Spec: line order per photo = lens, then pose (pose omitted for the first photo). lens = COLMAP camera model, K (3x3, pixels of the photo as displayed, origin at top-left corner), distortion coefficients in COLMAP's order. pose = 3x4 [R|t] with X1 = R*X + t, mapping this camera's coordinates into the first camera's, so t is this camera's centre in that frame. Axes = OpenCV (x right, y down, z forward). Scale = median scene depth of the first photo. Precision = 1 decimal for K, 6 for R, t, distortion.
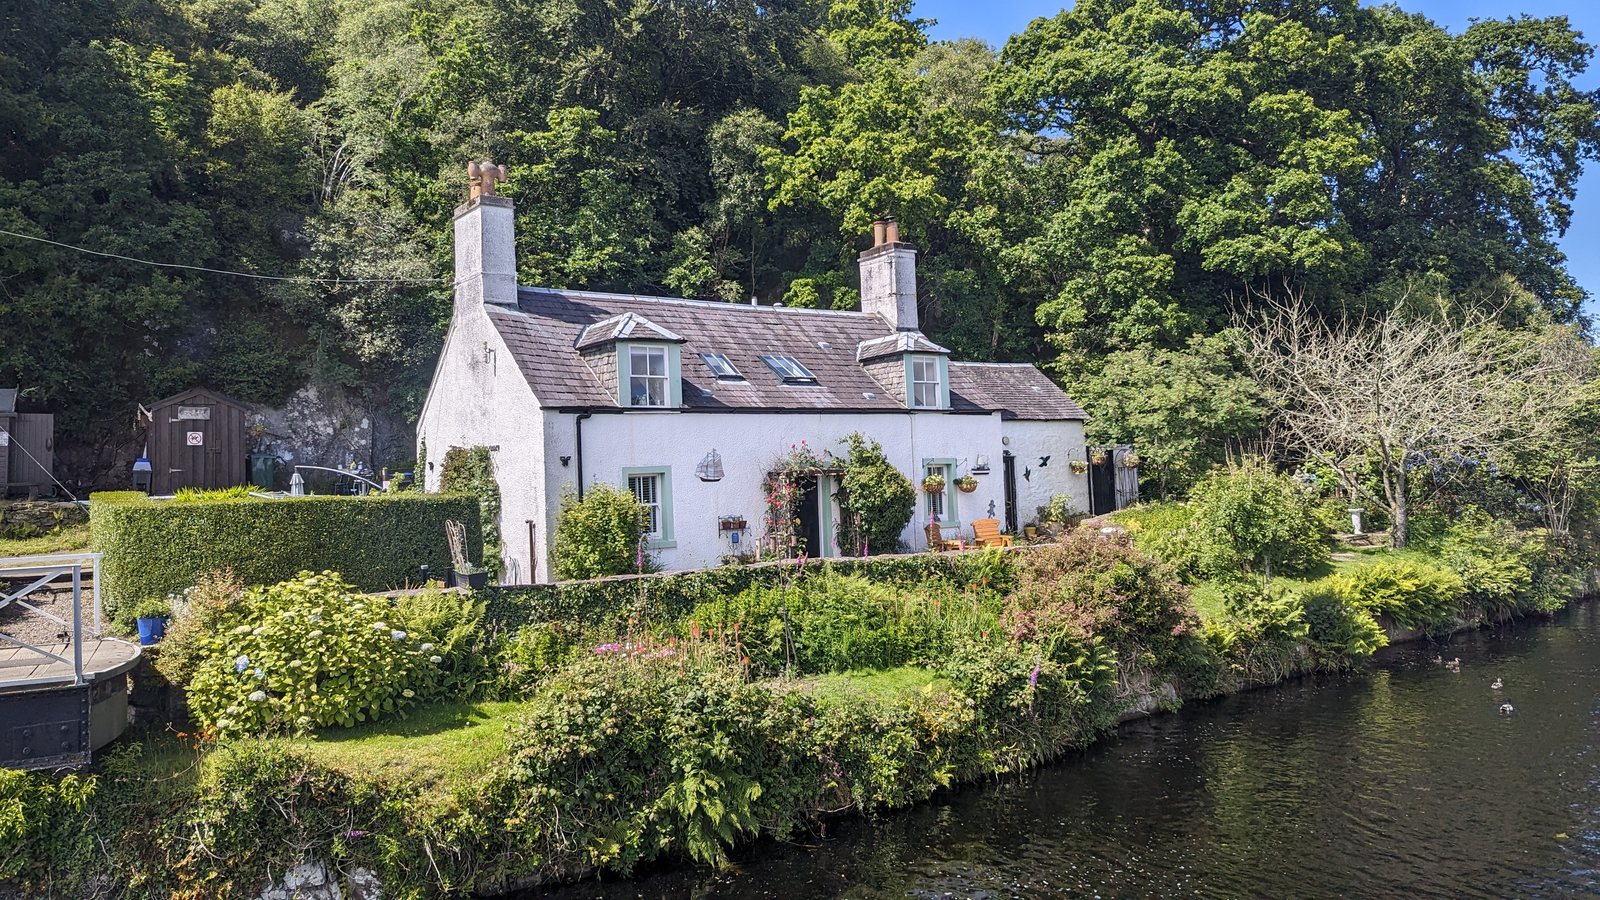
lens RADIAL K [[1124.6, 0, 792.4], [0, 1124.6, 433.2], [0, 0, 1]] dist [0.058690, -0.053836]
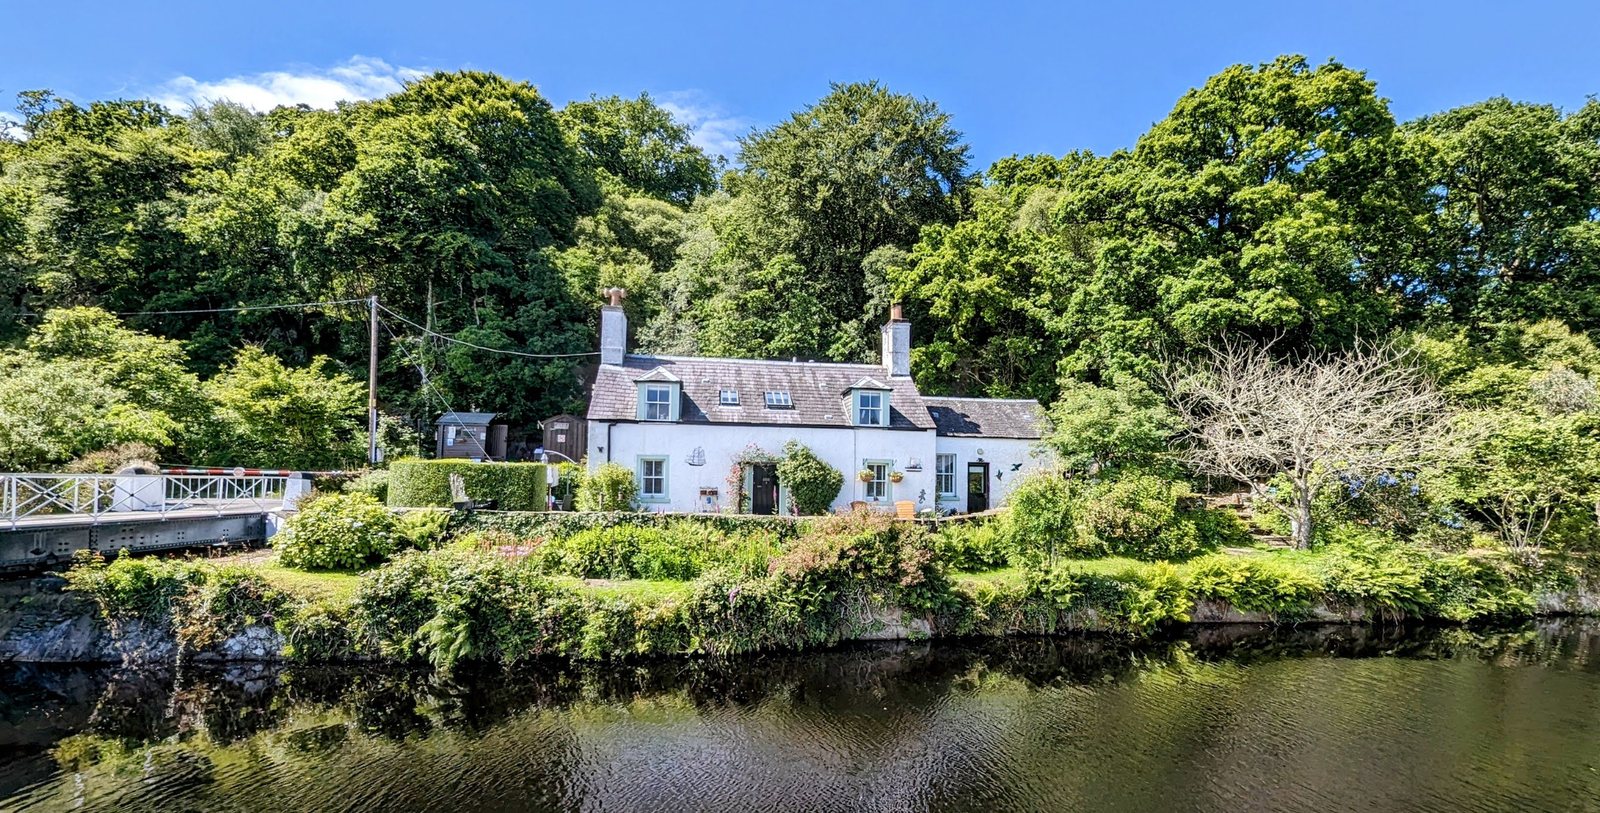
lens RADIAL K [[659.2, 0, 803.3], [0, 659.2, 453.6], [0, 0, 1]] dist [-0.001263, 0.000561]
pose [[0.892987, 0.029003, -0.449147, 0.331782], [-0.028313, 0.999565, 0.008253, 0.008076], [0.449191, 0.005347, 0.893420, 0.125065]]
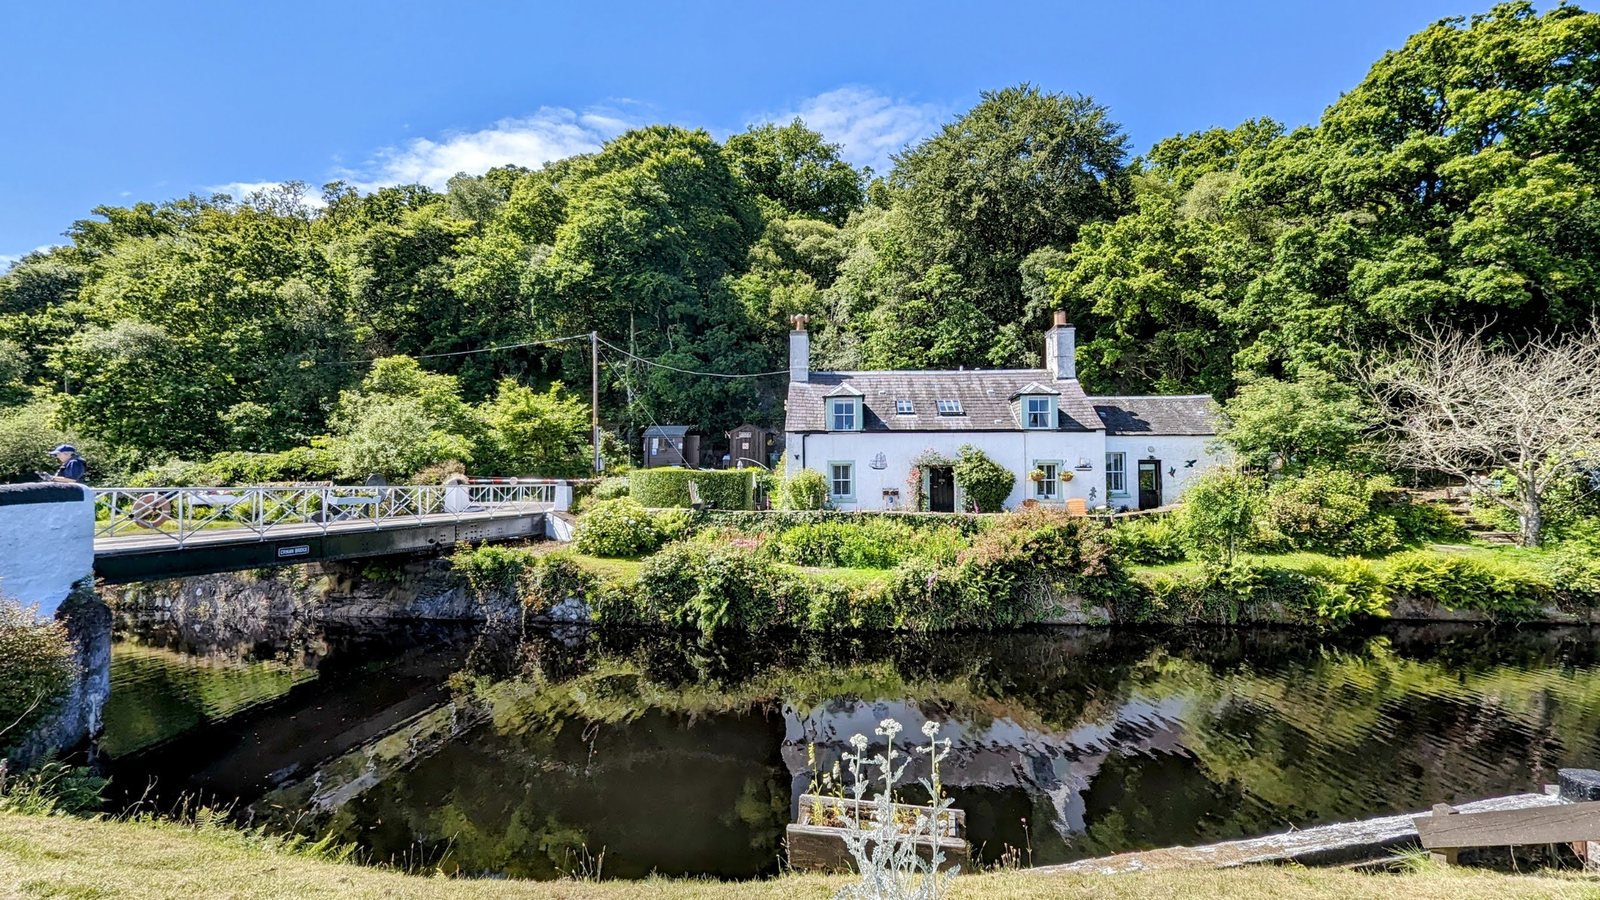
lens RADIAL K [[658.6, 0, 802.6], [0, 658.6, 453.3], [0, 0, 1]] dist [-0.000399, 0.000212]
pose [[0.776935, 0.009451, -0.629509, 0.341428], [-0.000708, 0.999900, 0.014138, 0.000415], [0.629580, -0.010538, 0.776864, 0.036744]]
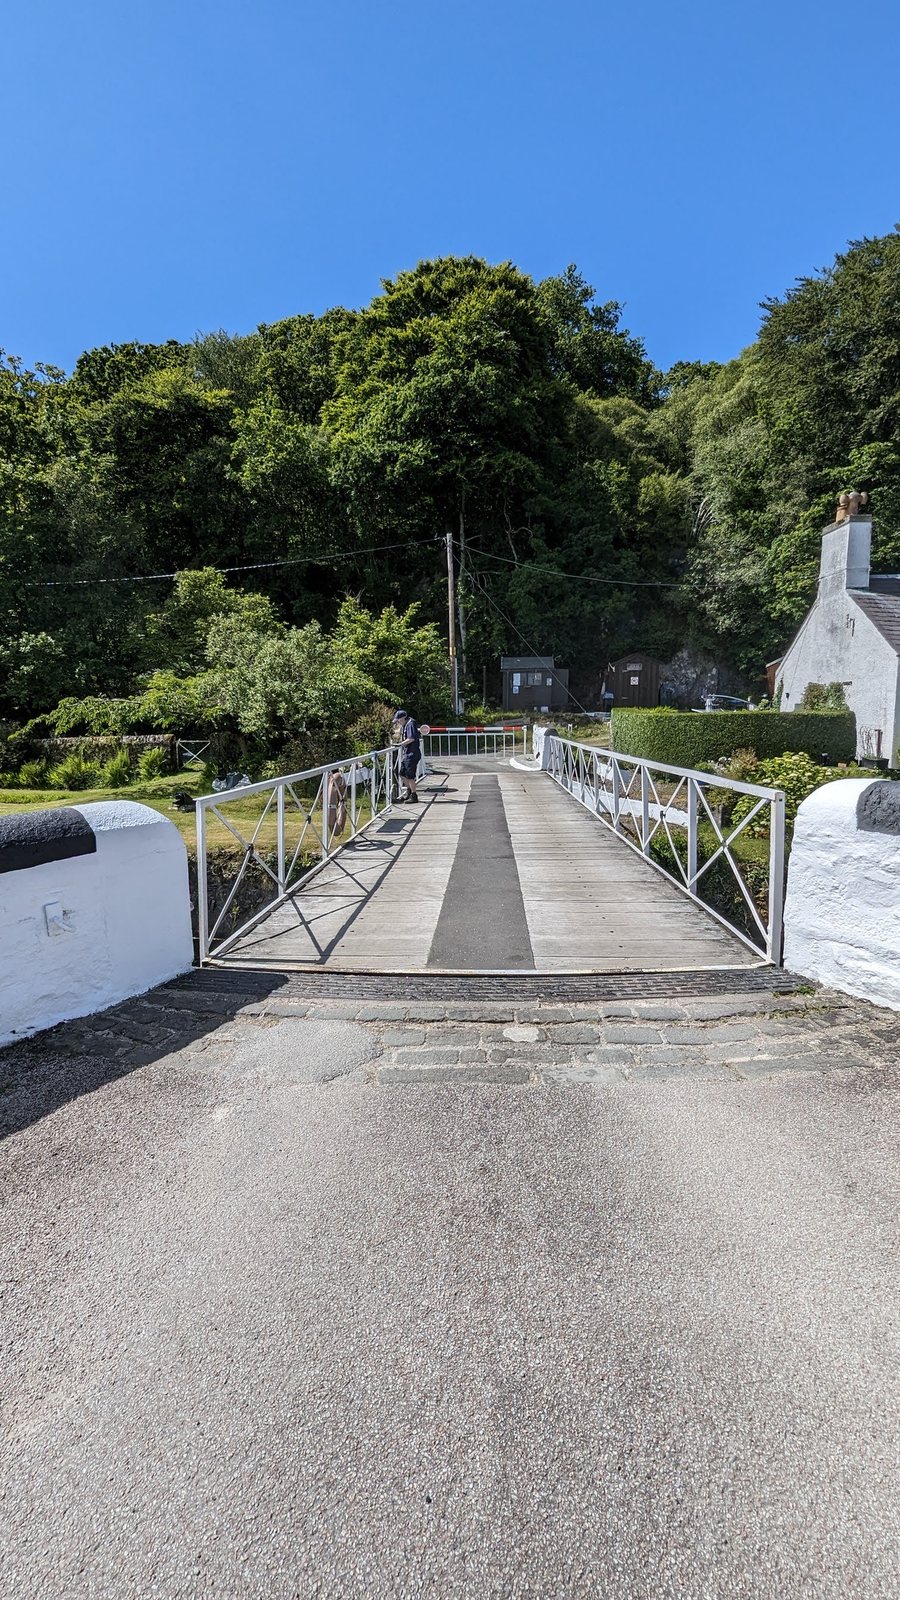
lens RADIAL K [[658.6, 0, 443.4], [0, 658.6, 806.7], [0, 0, 1]] dist [-0.000399, 0.000212]
pose [[0.803213, 0.099054, -0.587398, -0.103494], [0.014026, 0.982660, 0.184887, 0.003079], [0.595527, -0.156743, 0.787896, -0.062014]]
